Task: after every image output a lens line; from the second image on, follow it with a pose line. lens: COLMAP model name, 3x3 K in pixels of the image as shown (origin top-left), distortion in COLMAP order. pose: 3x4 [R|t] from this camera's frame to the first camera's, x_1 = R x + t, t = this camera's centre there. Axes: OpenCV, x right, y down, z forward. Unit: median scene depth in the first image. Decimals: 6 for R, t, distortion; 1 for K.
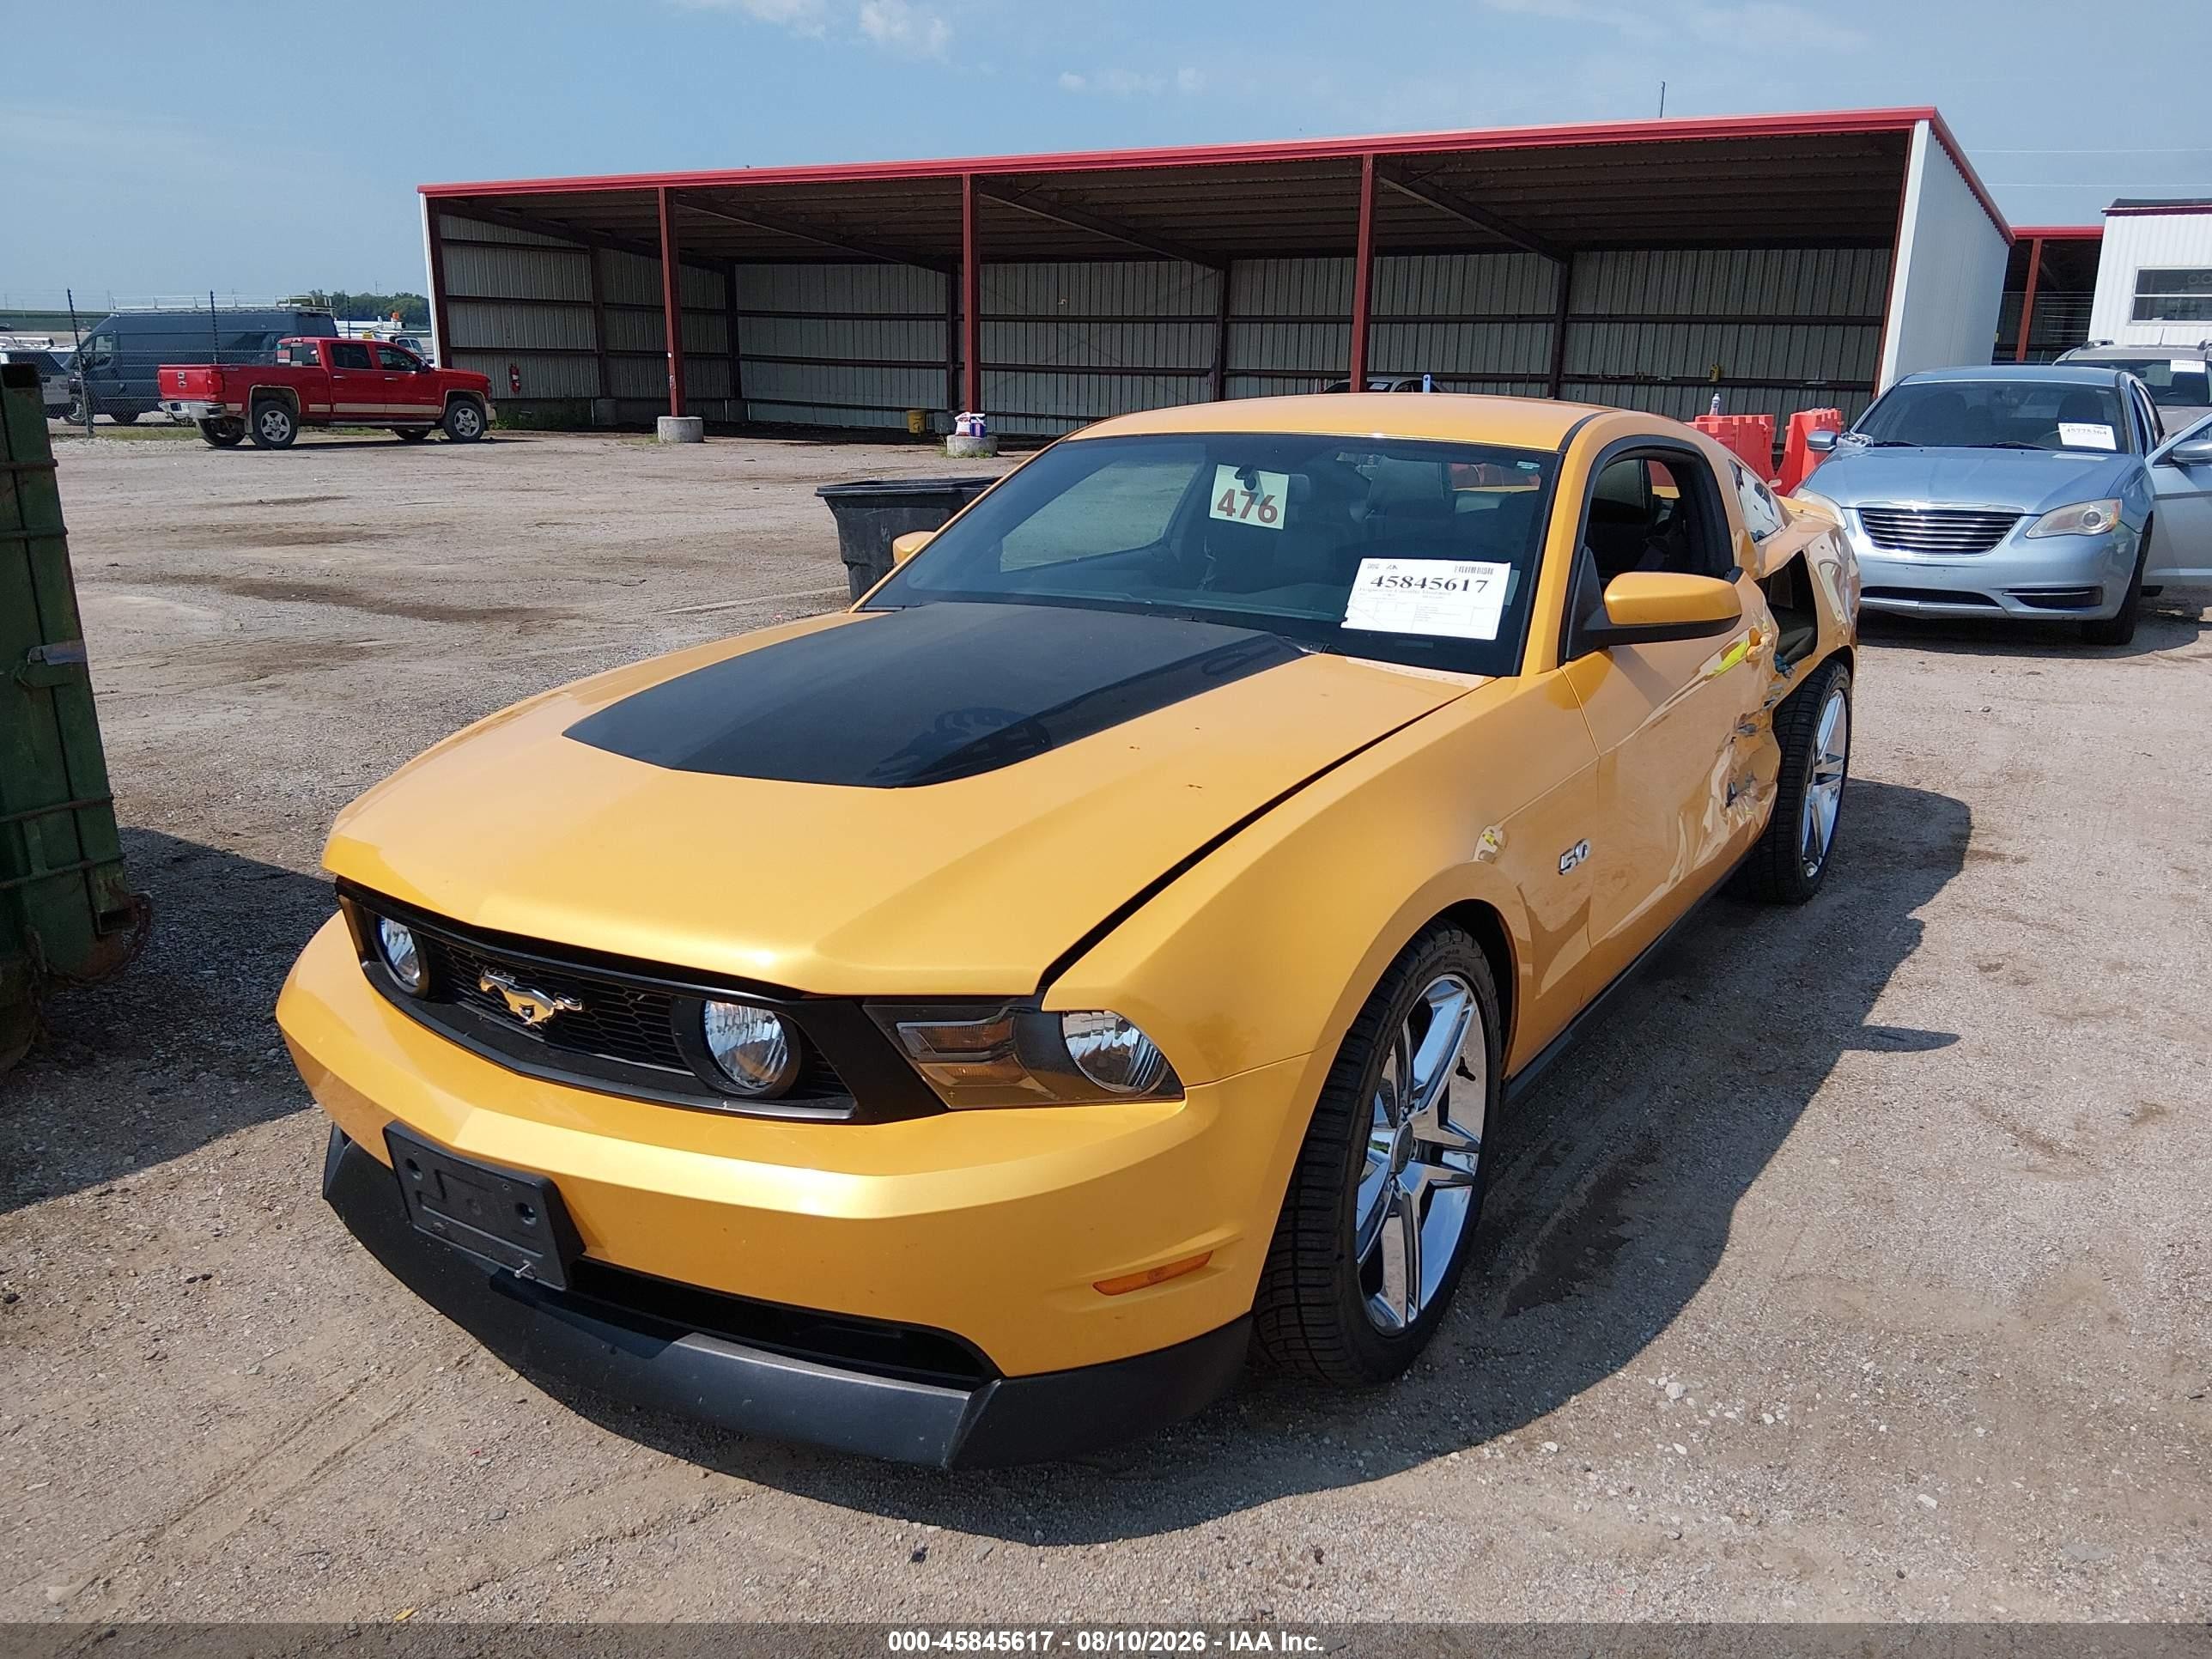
lens RADIAL K [[1691.3, 0, 1092.7], [0, 1691.3, 840.3], [0, 0, 1]] dist [0.124517, -0.224410]
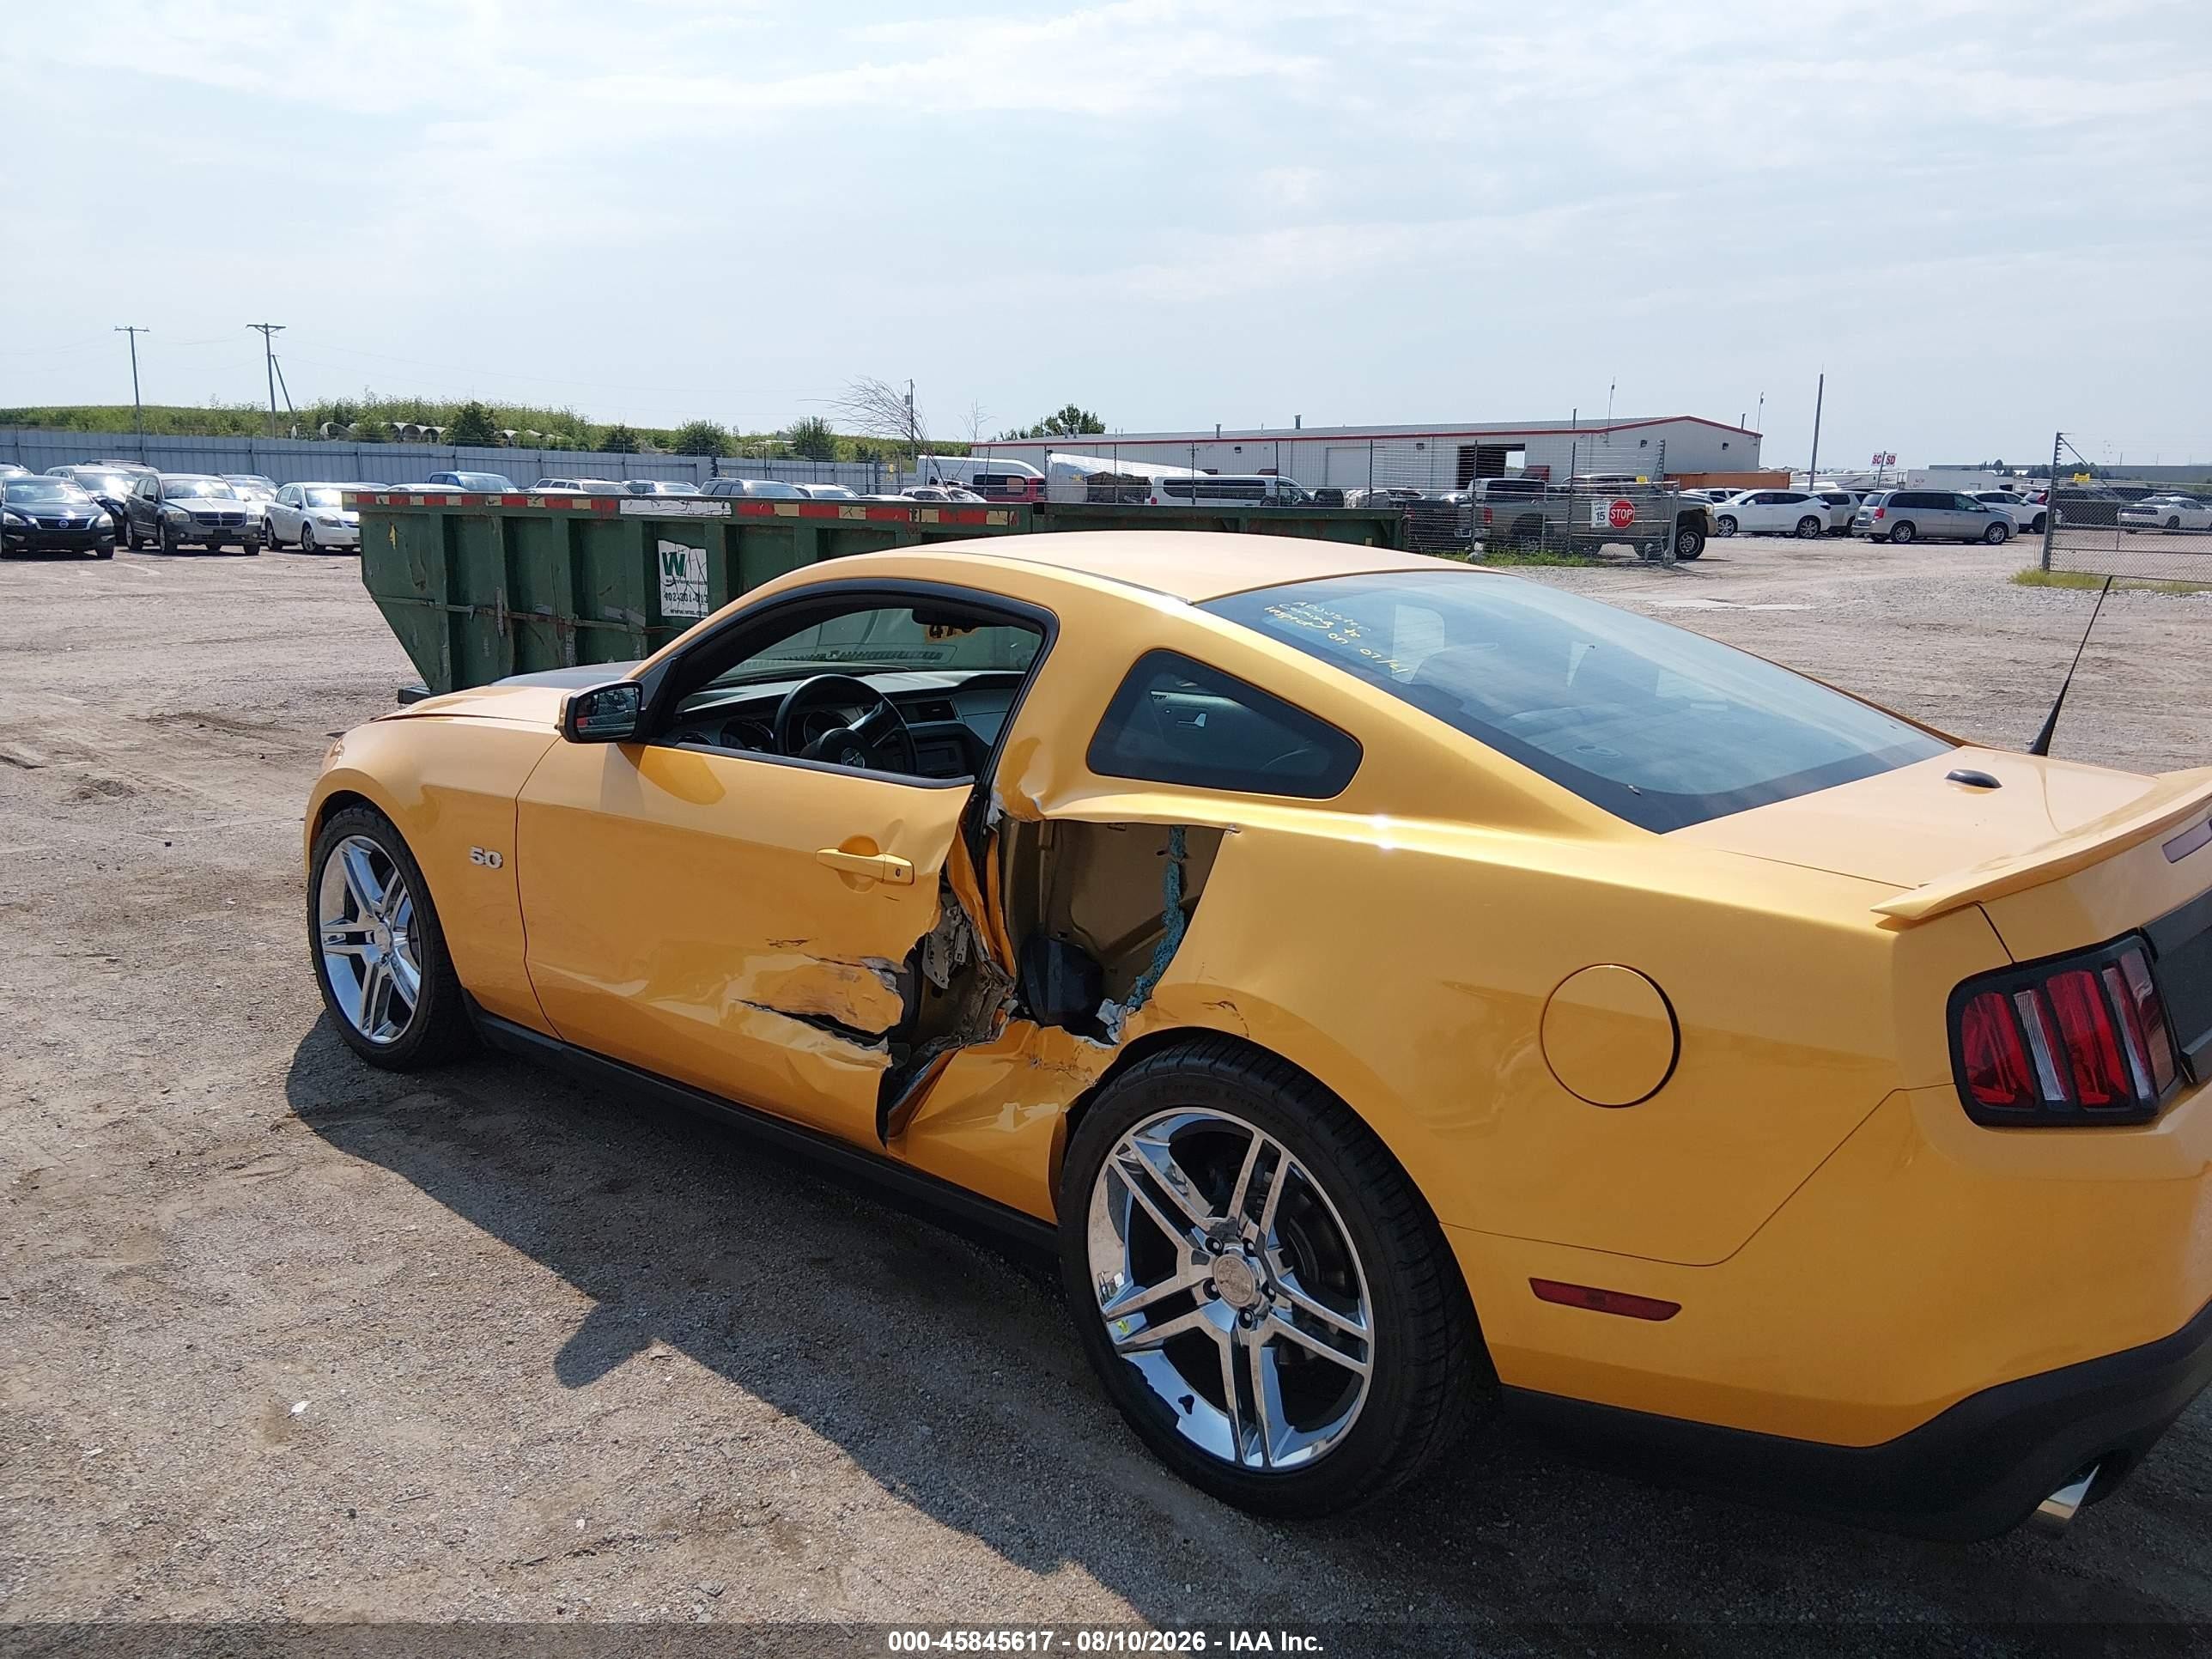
lens RADIAL K [[1689.7, 0, 1104.3], [0, 1689.7, 871.8], [0, 0, 1]] dist [0.112291, -0.194419]
pose [[-0.178845, 0.203611, -0.962578, 0.171383], [-0.274304, 0.929241, 0.247525, -0.050974], [0.944866, 0.308307, -0.110339, 0.187376]]
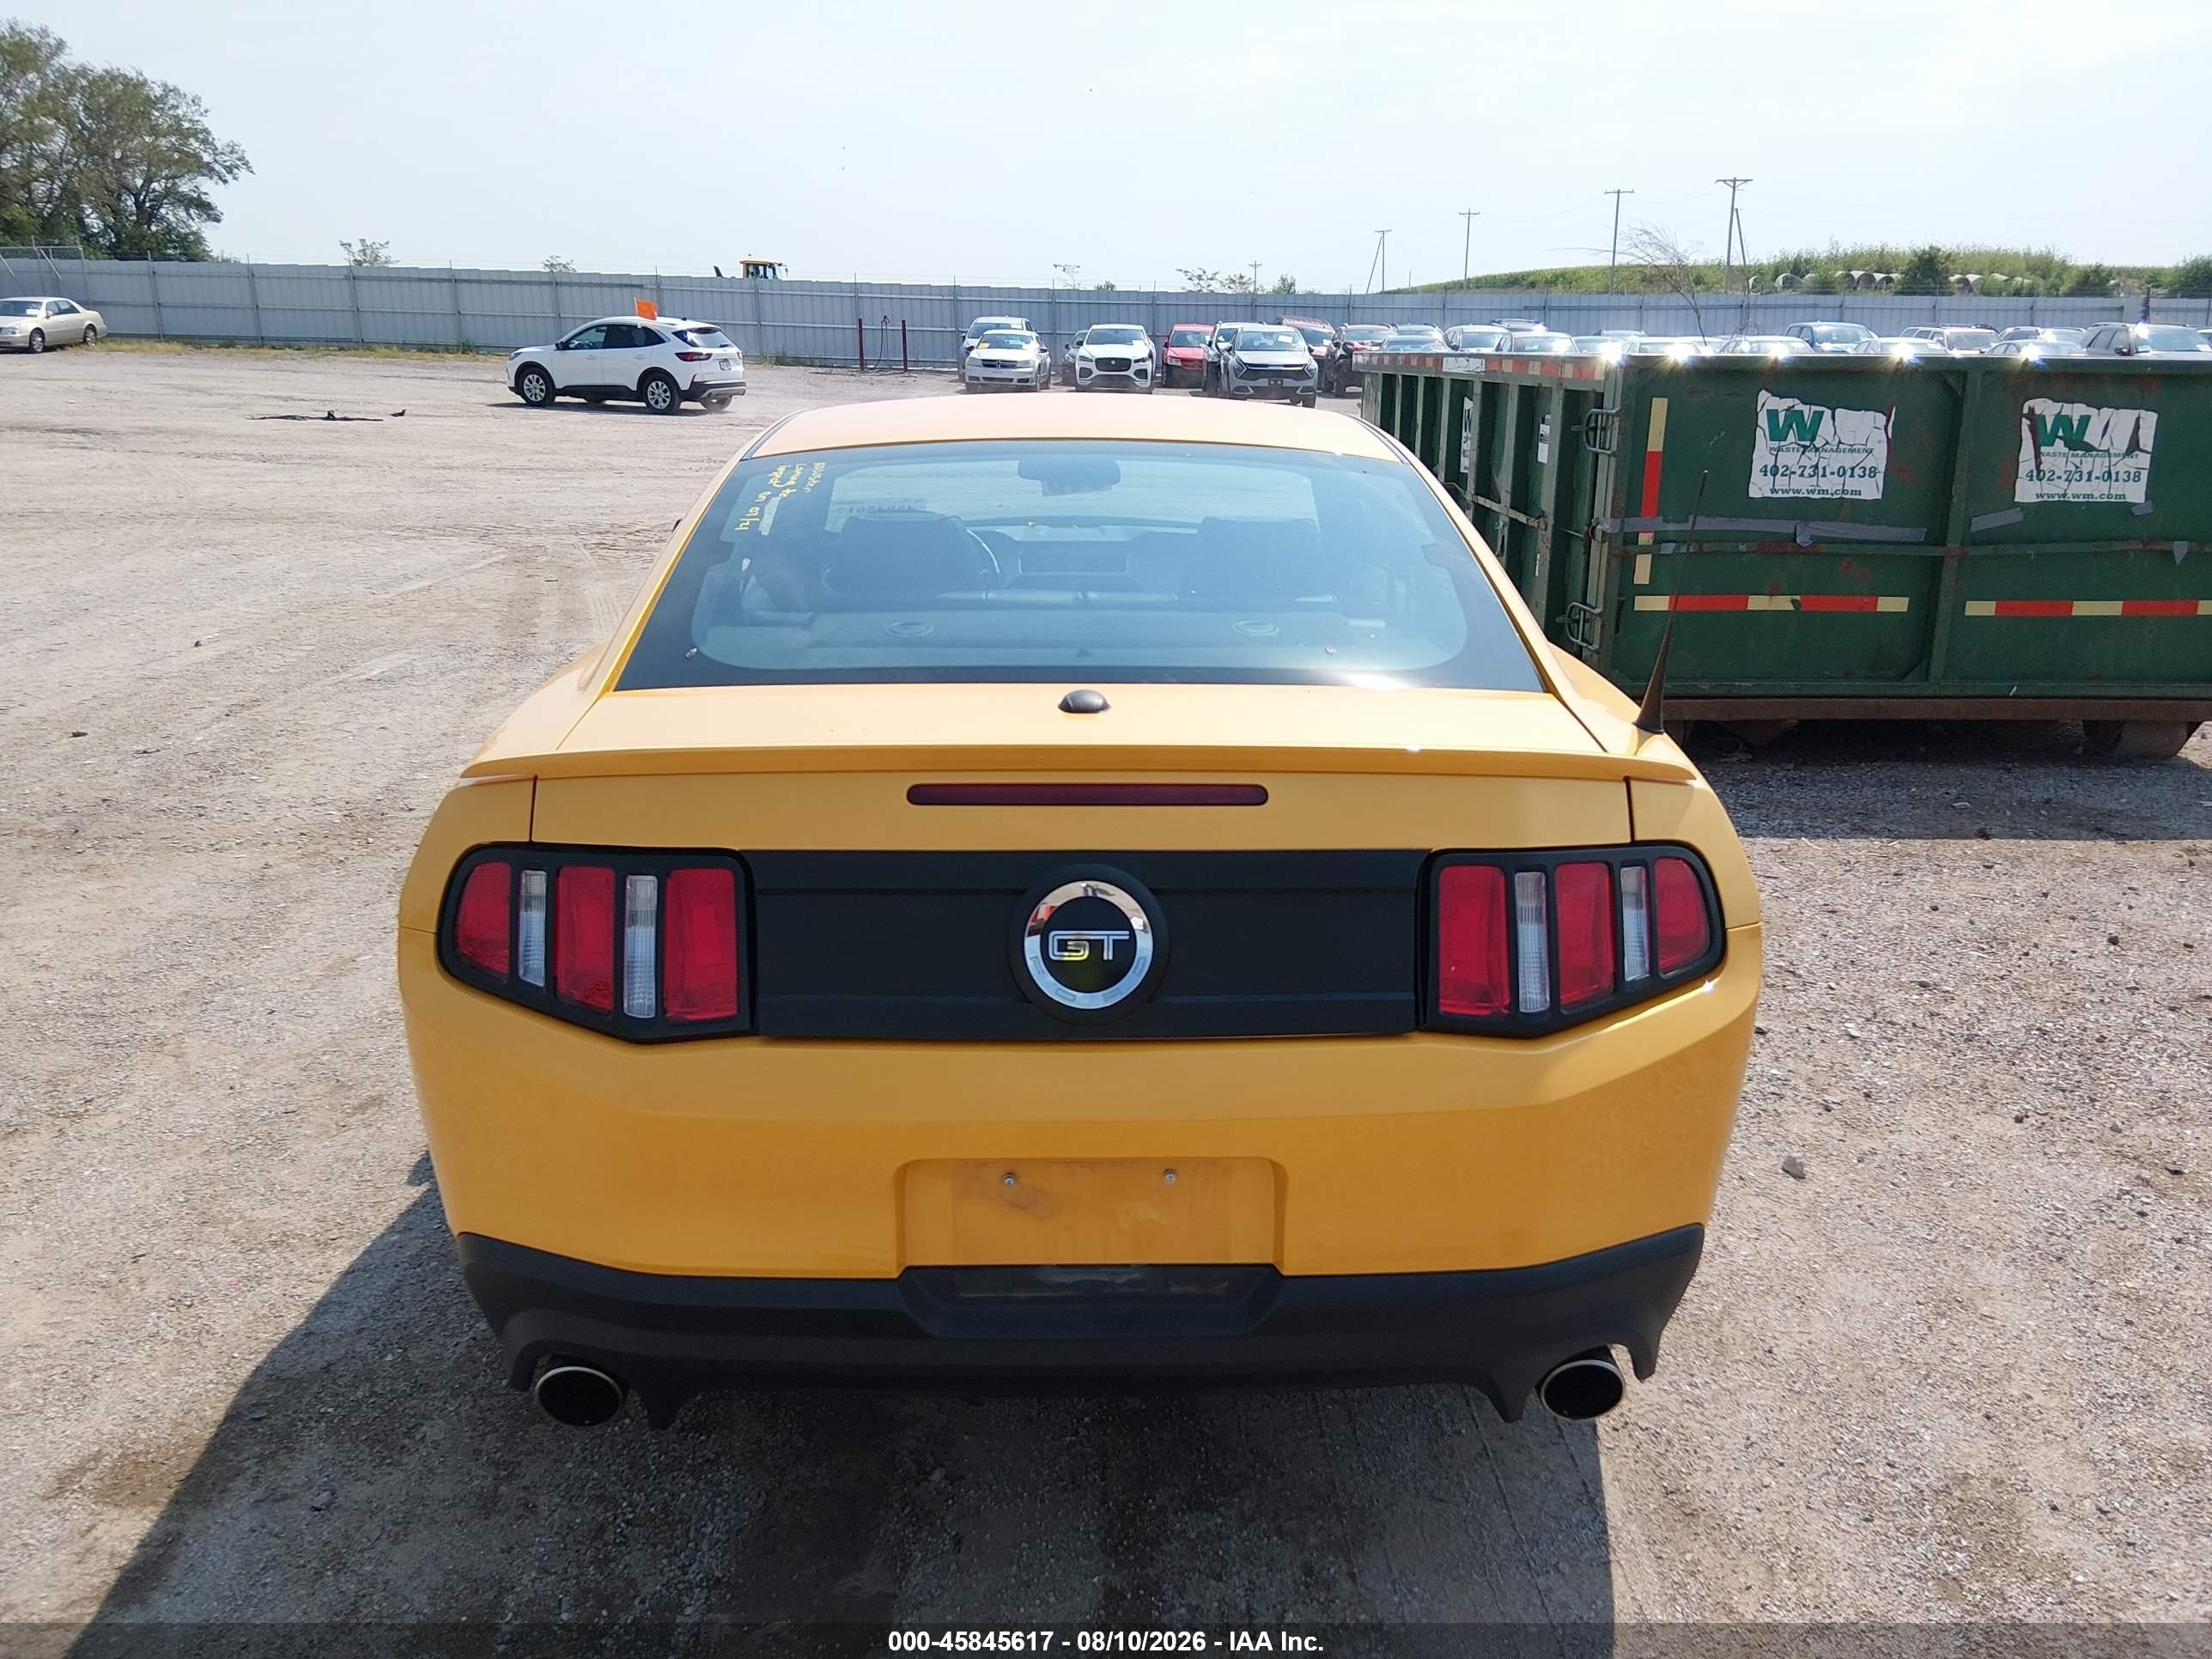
lens RADIAL K [[1746.4, 0, 1068.1], [0, 1746.4, 821.3], [0, 0, 1]] dist [-0.048670, -0.010744]
pose [[-0.851577, 0.146525, -0.503336, 0.108878], [-0.128834, 0.872202, 0.471875, -0.081917], [0.508152, 0.466685, -0.723870, 0.290931]]
